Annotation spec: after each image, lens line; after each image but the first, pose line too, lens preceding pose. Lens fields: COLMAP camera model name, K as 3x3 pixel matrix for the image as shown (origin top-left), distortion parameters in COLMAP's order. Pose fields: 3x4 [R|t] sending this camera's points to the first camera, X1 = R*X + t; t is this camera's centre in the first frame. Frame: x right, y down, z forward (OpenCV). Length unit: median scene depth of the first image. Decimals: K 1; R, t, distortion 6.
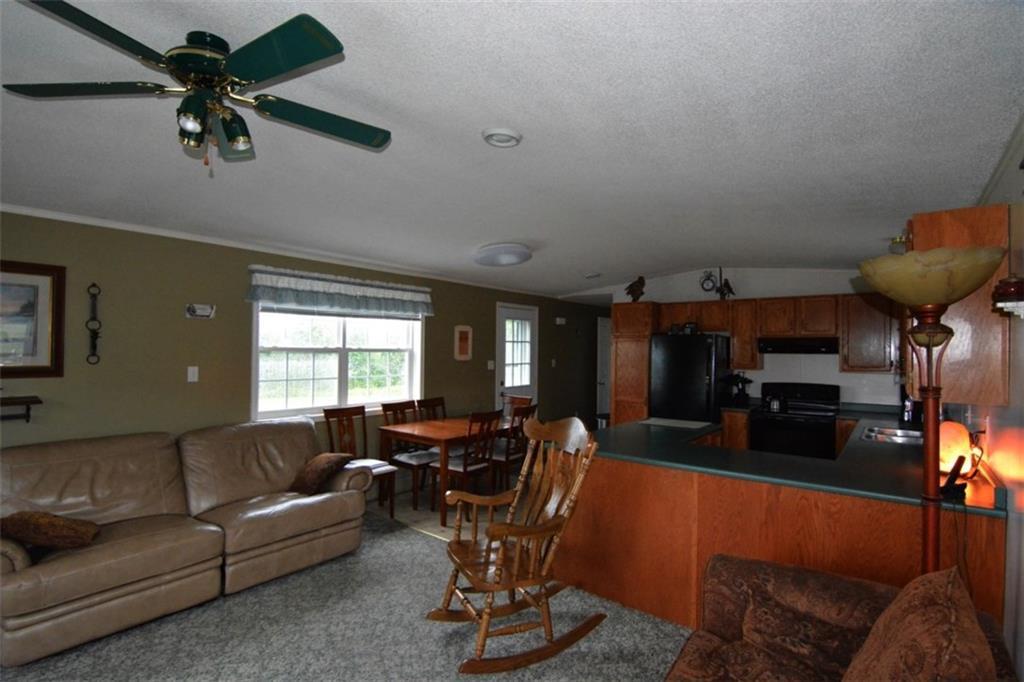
lens RADIAL K [[504.2, 0, 512.3], [0, 504.2, 348.6], [0, 0, 1]] dist [-0.010510, -0.005039]
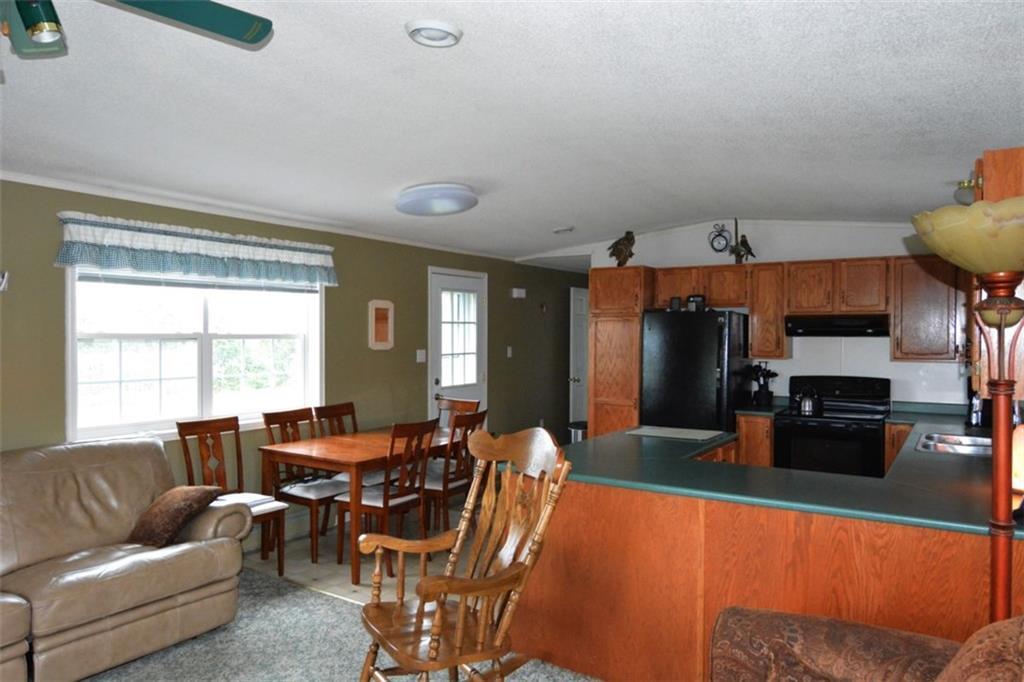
lens RADIAL K [[719.9, 0, 517.3], [0, 719.9, 345.6], [0, 0, 1]] dist [0.004908, -0.011032]
pose [[0.995679, -0.008176, 0.092504, -0.001369], [0.006194, 0.999745, 0.021694, -0.003879], [-0.092658, -0.021027, 0.995476, -0.023901]]
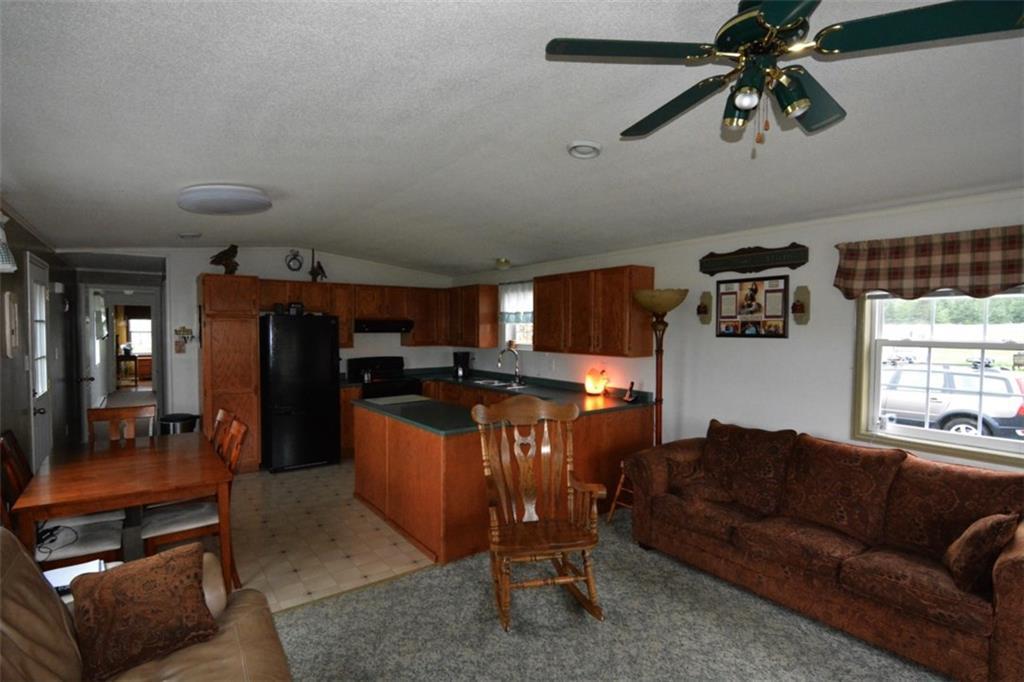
lens RADIAL K [[504.2, 0, 506.3], [0, 504.2, 347.5], [0, 0, 1]] dist [-0.010510, -0.005039]
pose [[0.249075, -0.045864, 0.967398, -0.714578], [-0.000884, 0.998867, 0.047584, -0.017696], [-0.968484, -0.012708, 0.248752, 0.537706]]
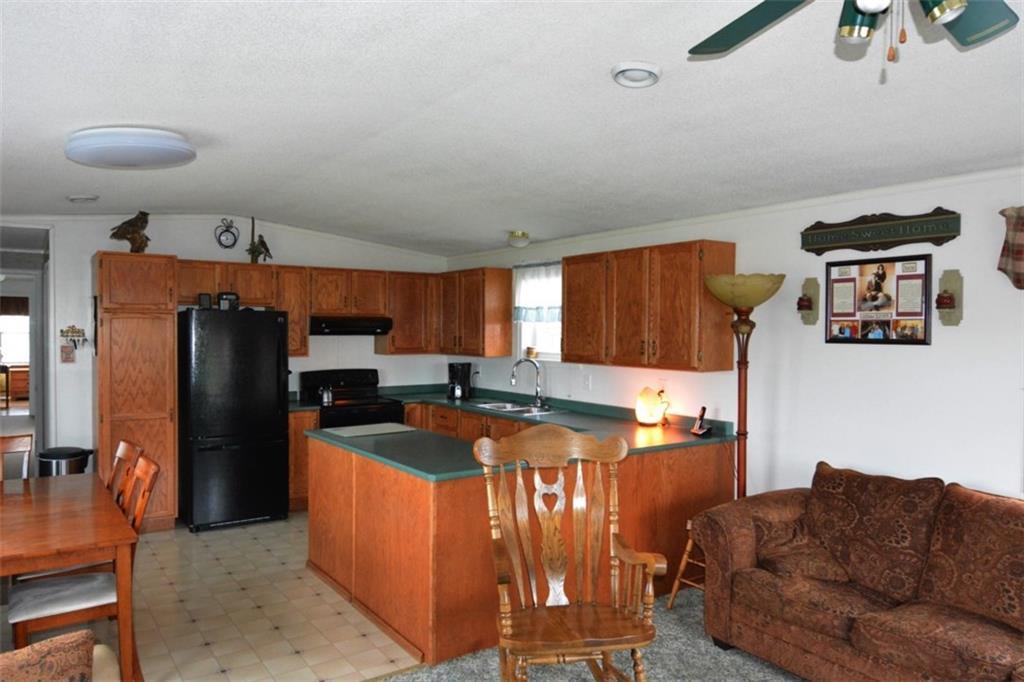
lens RADIAL K [[719.9, 0, 498.7], [0, 719.9, 345.7], [0, 0, 1]] dist [0.004908, -0.011032]
pose [[0.281905, -0.030256, 0.958965, -0.723366], [-0.003698, 0.999461, 0.032620, -0.018281], [-0.959435, -0.012742, 0.281641, 0.535960]]
